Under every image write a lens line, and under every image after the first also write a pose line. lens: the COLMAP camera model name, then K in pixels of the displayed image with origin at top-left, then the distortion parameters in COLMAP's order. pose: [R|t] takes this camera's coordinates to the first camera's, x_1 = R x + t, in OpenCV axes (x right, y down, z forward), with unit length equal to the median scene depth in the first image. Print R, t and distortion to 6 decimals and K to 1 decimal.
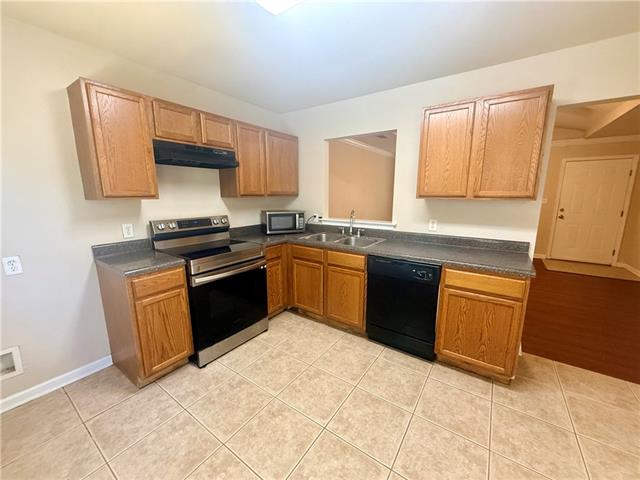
lens RADIAL K [[255.2, 0, 318.1], [0, 255.2, 239.1], [0, 0, 1]] dist [0.001218, 0.000207]
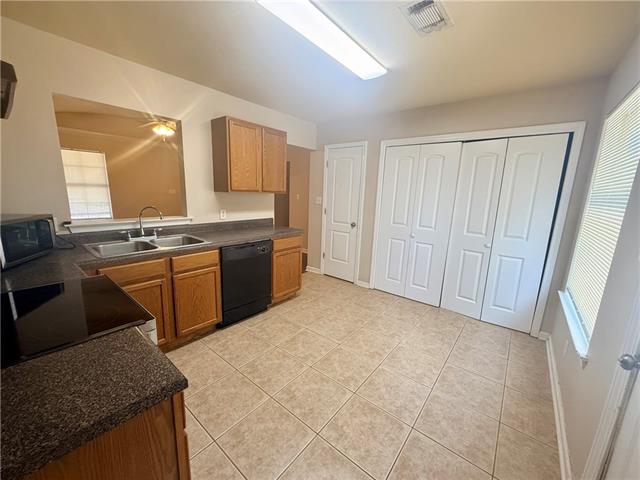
lens RADIAL K [[255.2, 0, 318.1], [0, 255.2, 240.7], [0, 0, 1]] dist [0.001218, 0.000207]
pose [[0.076382, -0.191348, 0.978546, -0.847079], [0.145832, 0.973003, 0.178881, -0.099433], [-0.986356, 0.129040, 0.102225, 0.543973]]
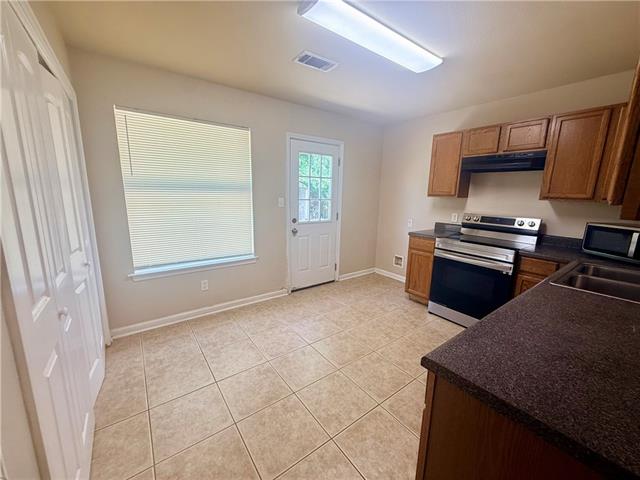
lens RADIAL K [[255.2, 0, 319.2], [0, 255.2, 238.0], [0, 0, 1]] dist [0.001218, 0.000207]
pose [[-0.315304, 0.163417, -0.934815, 1.020464], [-0.193522, 0.953290, 0.231920, -0.117191], [0.929050, 0.254032, -0.268951, 0.688010]]
